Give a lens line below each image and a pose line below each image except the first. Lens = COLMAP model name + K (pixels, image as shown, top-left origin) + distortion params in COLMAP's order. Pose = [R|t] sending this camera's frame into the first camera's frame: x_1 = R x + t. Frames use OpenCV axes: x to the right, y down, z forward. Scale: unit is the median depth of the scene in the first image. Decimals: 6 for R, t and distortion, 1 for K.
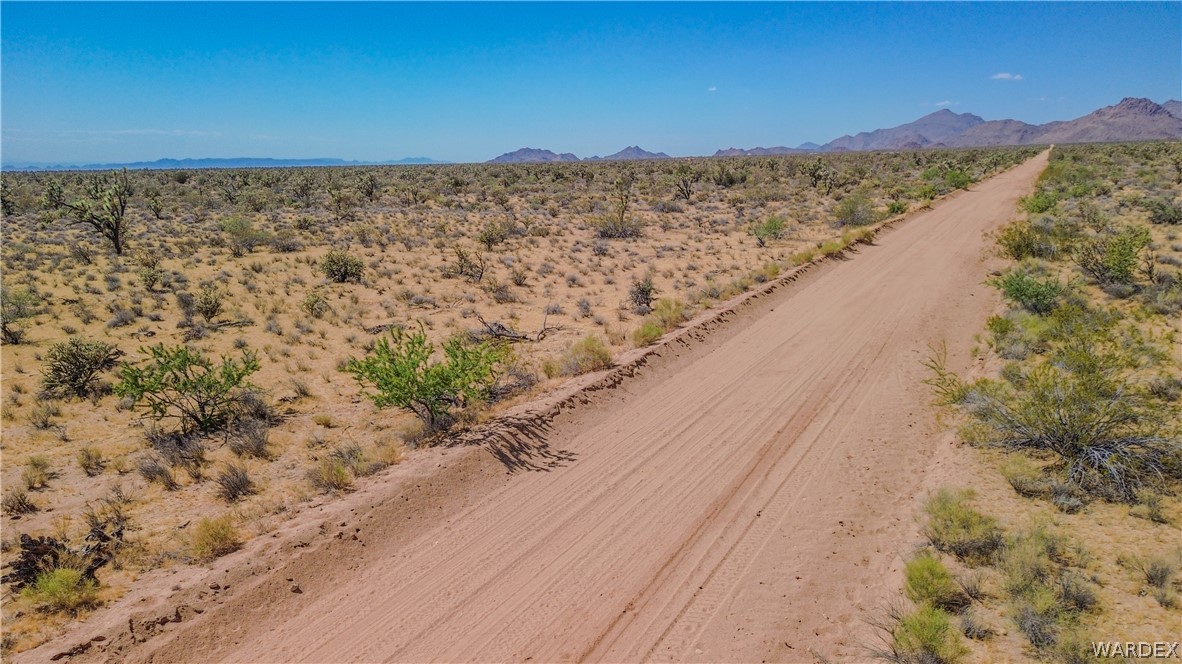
lens RADIAL K [[827.4, 0, 596.2], [0, 827.4, 337.5], [0, 0, 1]] dist [0.075310, -0.074578]
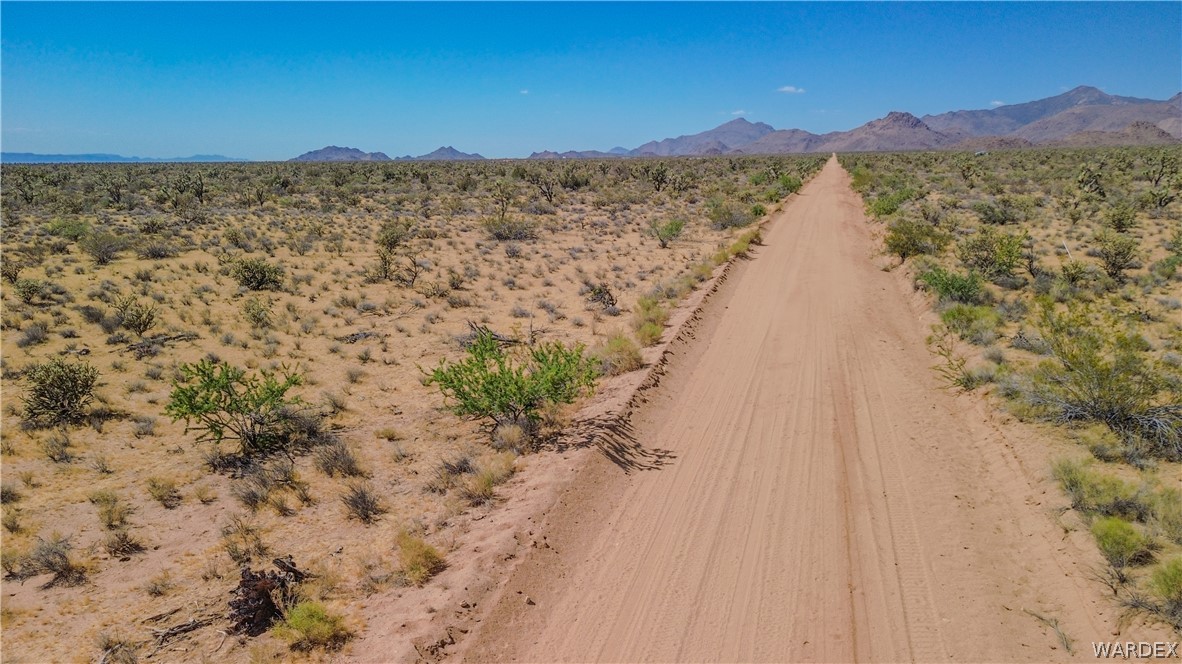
lens RADIAL K [[827.4, 0, 596.2], [0, 827.4, 337.5], [0, 0, 1]] dist [0.075310, -0.074578]
pose [[0.976387, -0.033582, 0.213402, -0.292713], [0.034016, 0.999420, 0.001640, -0.003994], [-0.213333, 0.005658, 0.976963, 0.017634]]
